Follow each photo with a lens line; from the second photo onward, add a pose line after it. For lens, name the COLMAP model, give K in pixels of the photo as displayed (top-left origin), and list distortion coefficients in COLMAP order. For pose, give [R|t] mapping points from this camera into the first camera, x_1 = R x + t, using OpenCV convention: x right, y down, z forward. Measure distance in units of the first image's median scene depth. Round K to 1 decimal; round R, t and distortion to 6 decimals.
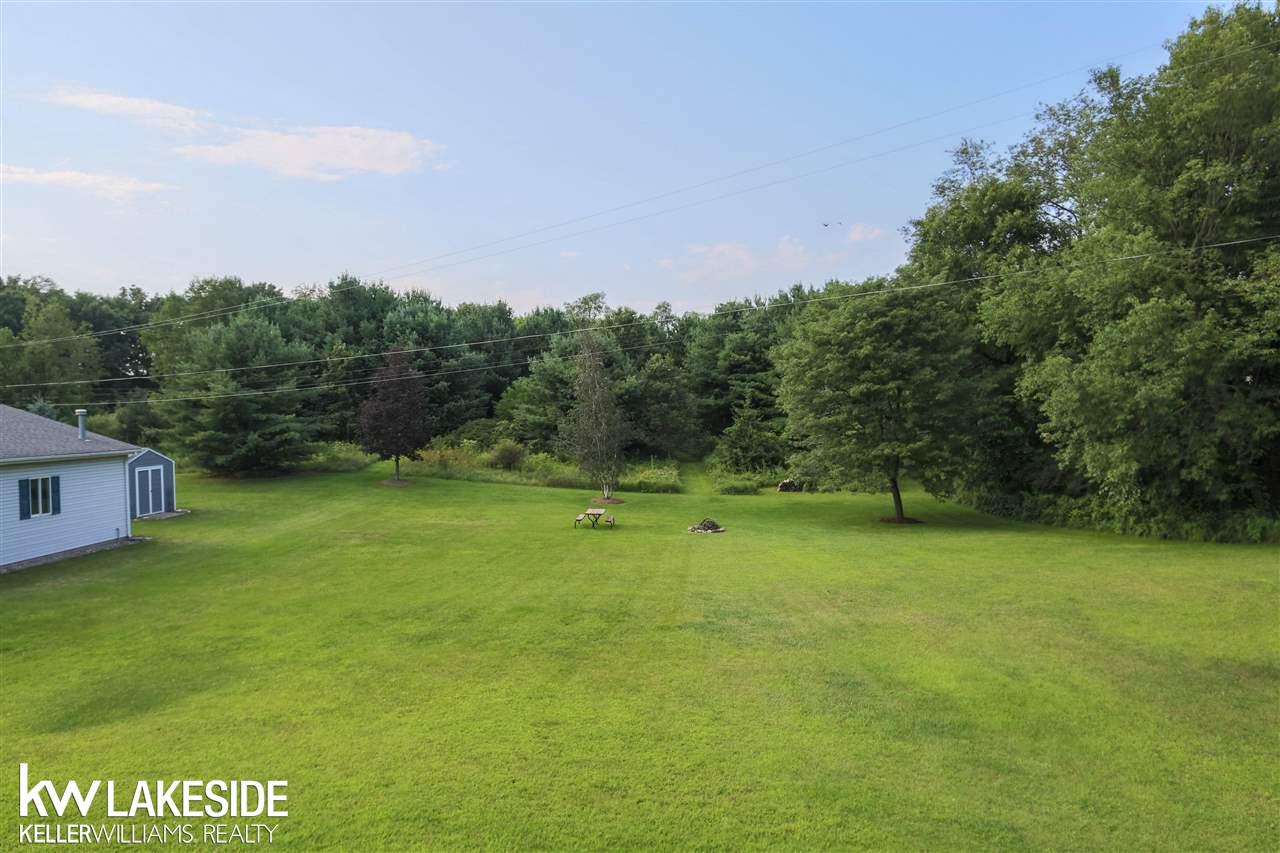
lens RADIAL K [[838.3, 0, 639.4], [0, 838.3, 408.7], [0, 0, 1]] dist [-0.000574, 0.001766]
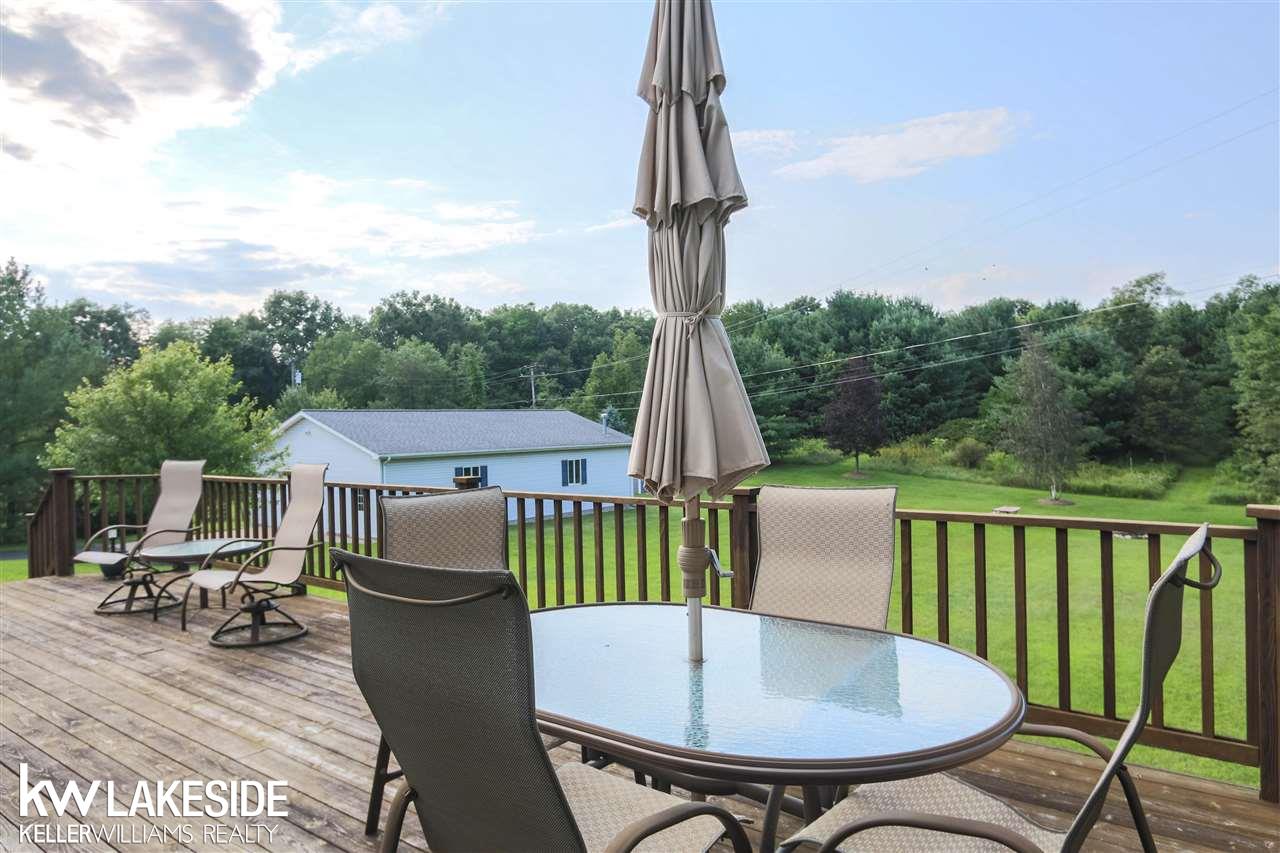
lens RADIAL K [[838.3, 0, 639.4], [0, 838.3, 408.7], [0, 0, 1]] dist [-0.000574, 0.001766]
pose [[0.793538, -0.009733, -0.608443, 0.132863], [0.011113, 0.999937, -0.001502, -0.002727], [0.608419, -0.005570, 0.793597, -0.058545]]
